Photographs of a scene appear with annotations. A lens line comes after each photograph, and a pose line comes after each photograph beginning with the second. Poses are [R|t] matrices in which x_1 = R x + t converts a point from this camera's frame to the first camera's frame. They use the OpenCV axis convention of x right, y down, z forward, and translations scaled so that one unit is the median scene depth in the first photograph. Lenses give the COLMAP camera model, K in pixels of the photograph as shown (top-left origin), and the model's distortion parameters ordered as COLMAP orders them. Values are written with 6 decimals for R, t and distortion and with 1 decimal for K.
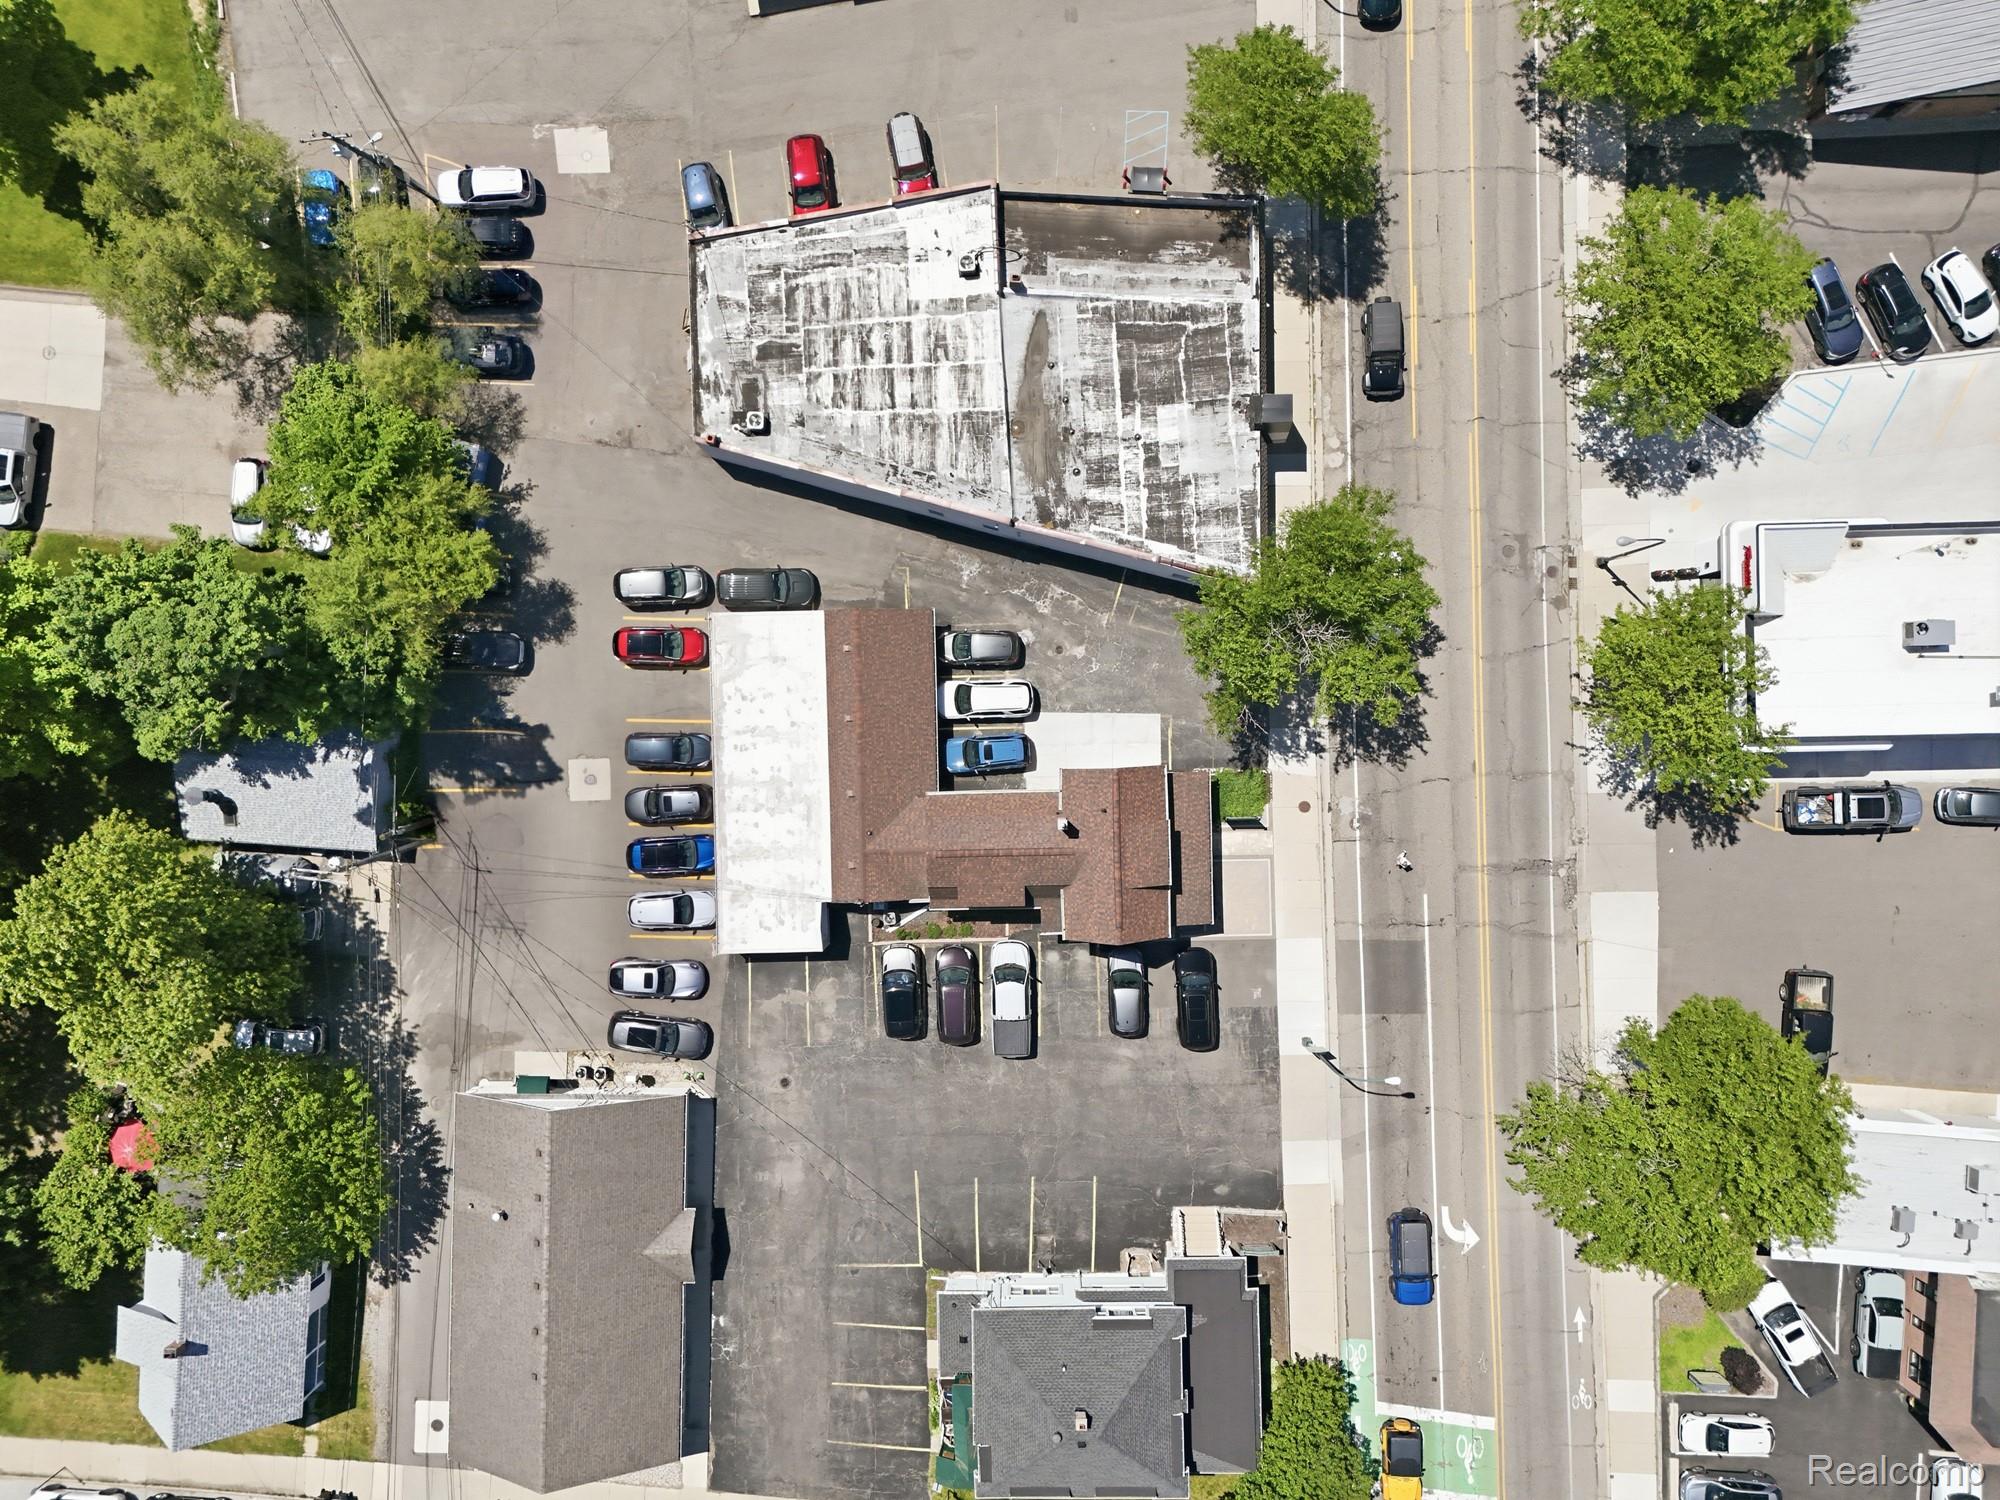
lens RADIAL K [[1456.5, 0, 1000.0], [0, 1456.5, 750.0], [0, 0, 1]] dist [0.082451, -0.083665]
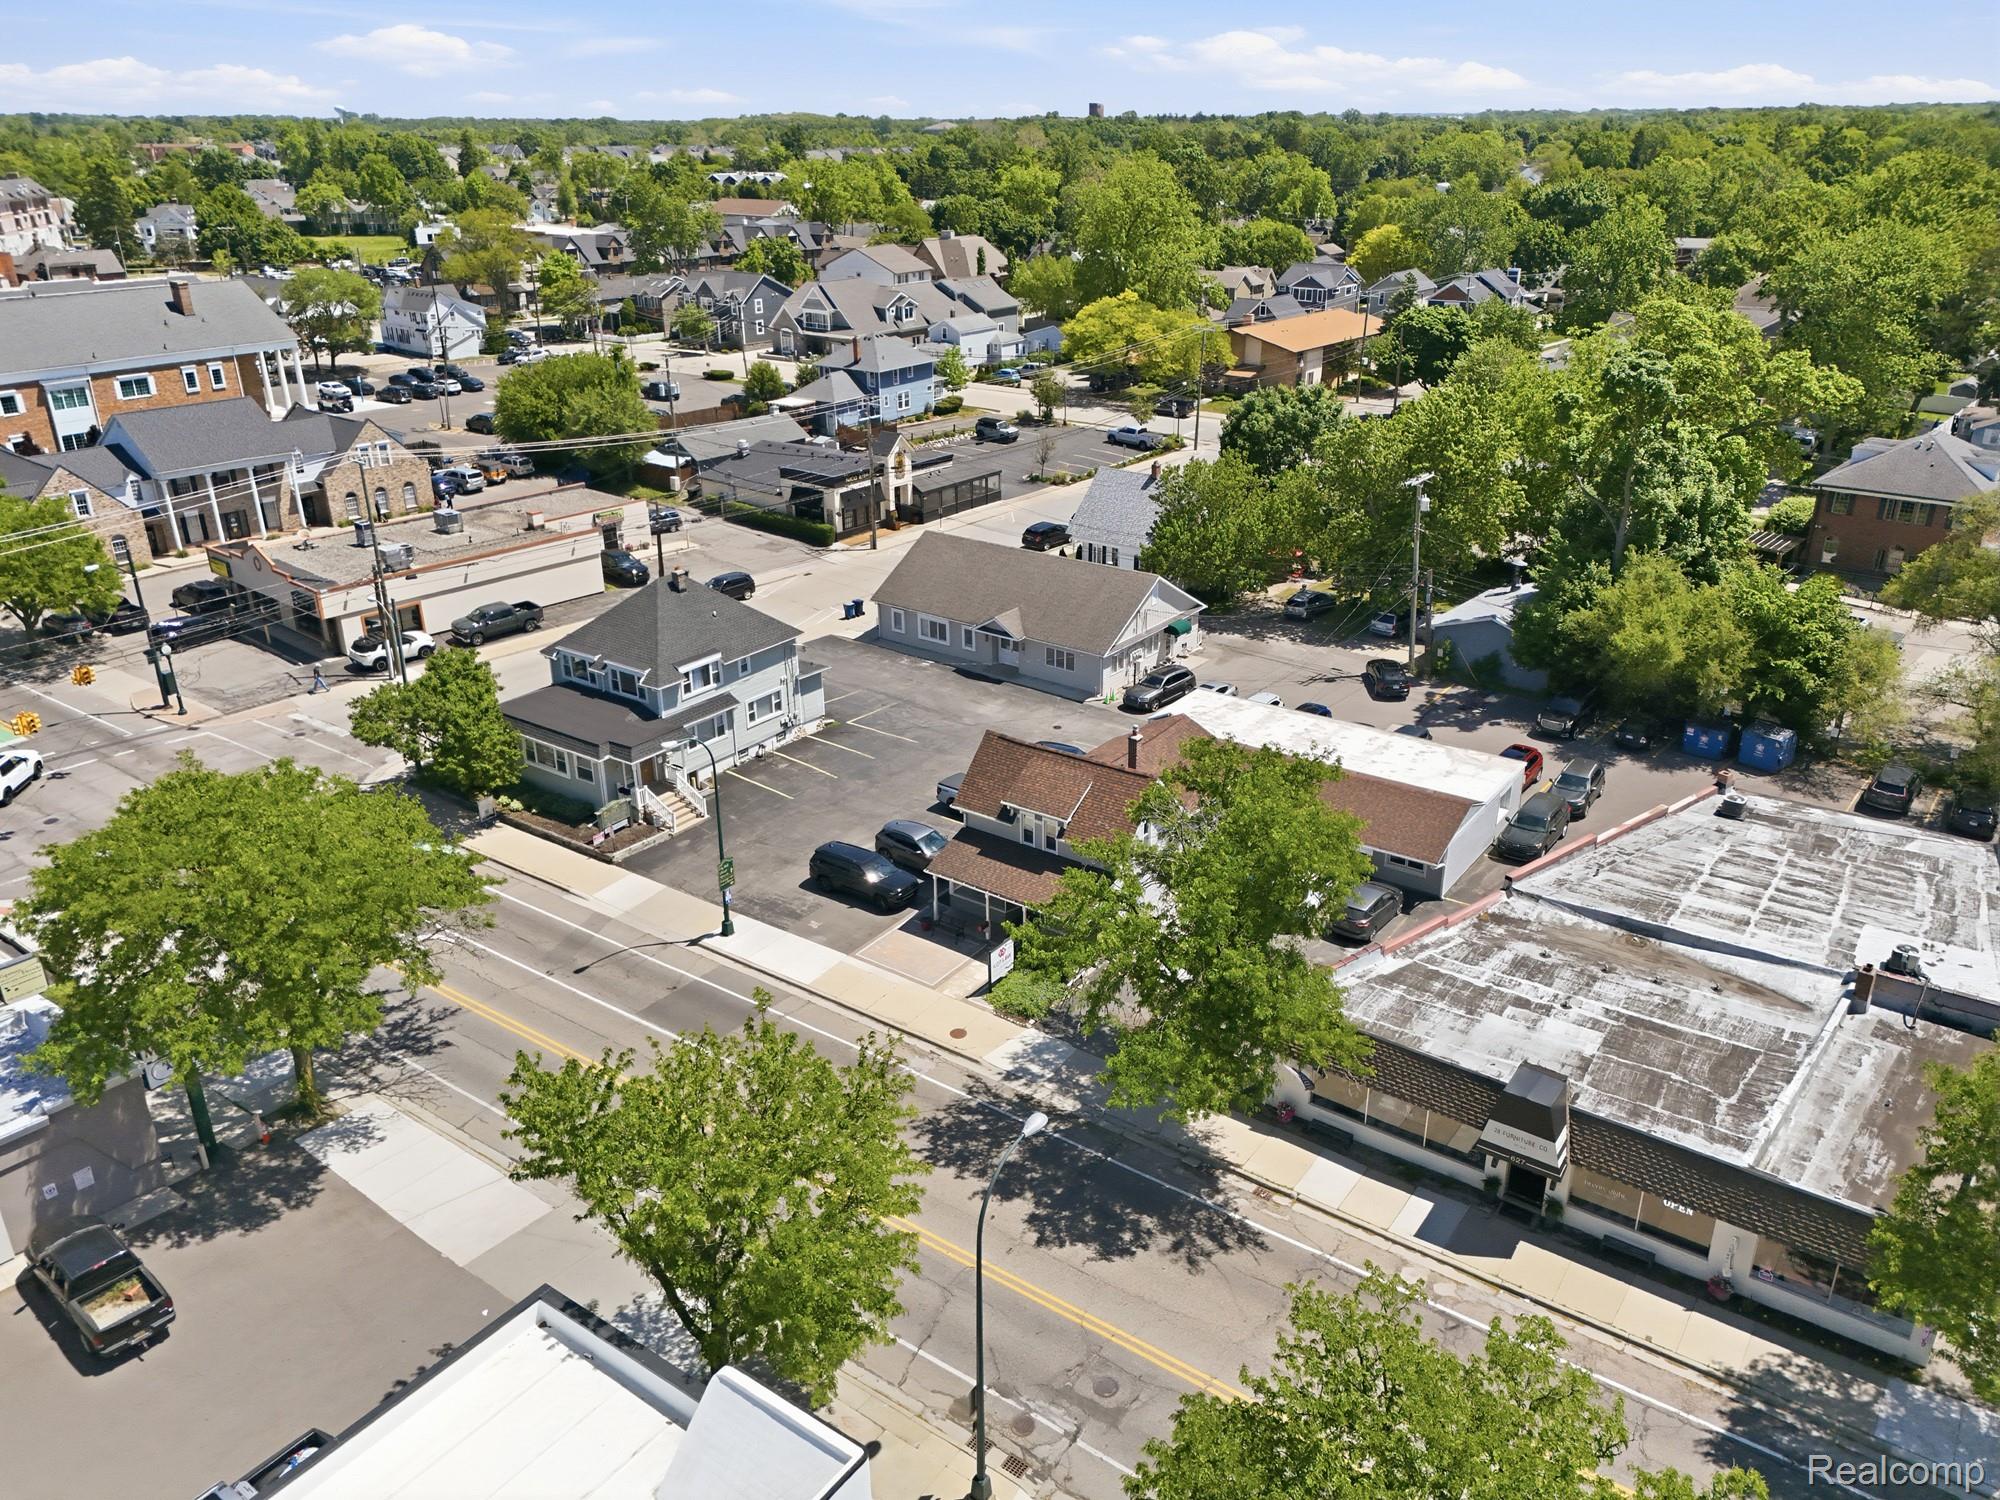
lens RADIAL K [[1456.5, 0, 1000.0], [0, 1456.5, 750.0], [0, 0, 1]] dist [0.082451, -0.083665]
pose [[-0.602981, 0.343452, -0.720038, 0.659434], [-0.797408, -0.232844, 0.556708, -0.339416], [0.023546, 0.909849, 0.414272, 0.585807]]
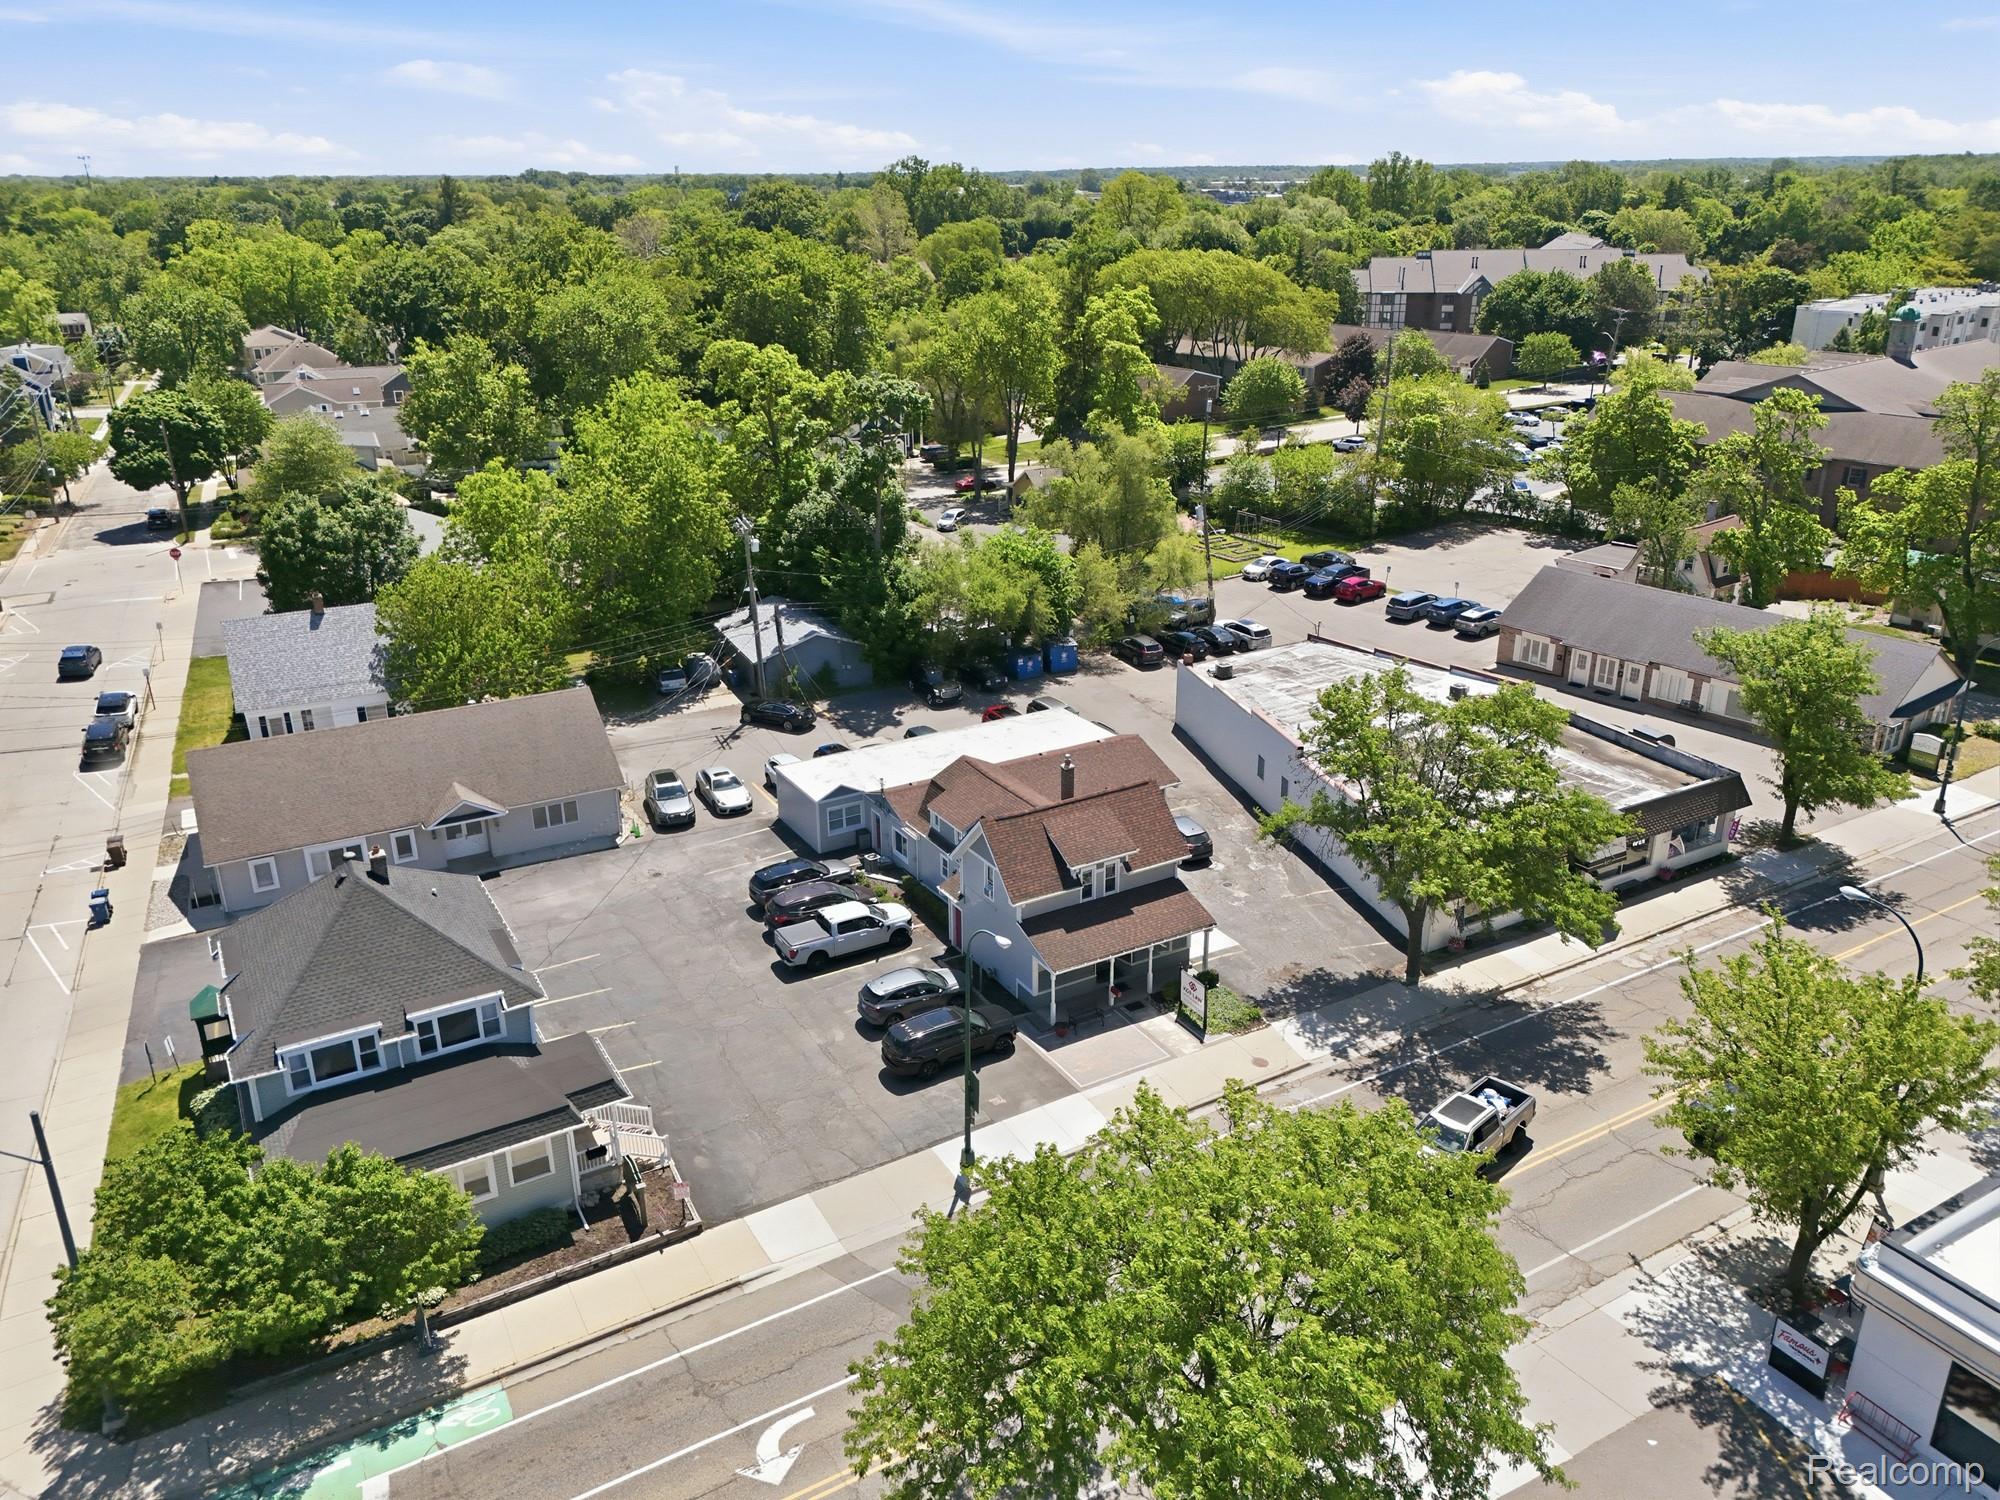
lens RADIAL K [[1463.4, 0, 997.0], [0, 1463.4, 716.2], [0, 0, 1]] dist [0.105323, -0.122462]
pose [[0.483450, 0.322582, -0.813767, 0.675709], [-0.875357, 0.172665, -0.451594, 0.445431], [-0.005167, 0.930660, 0.365849, 0.586489]]
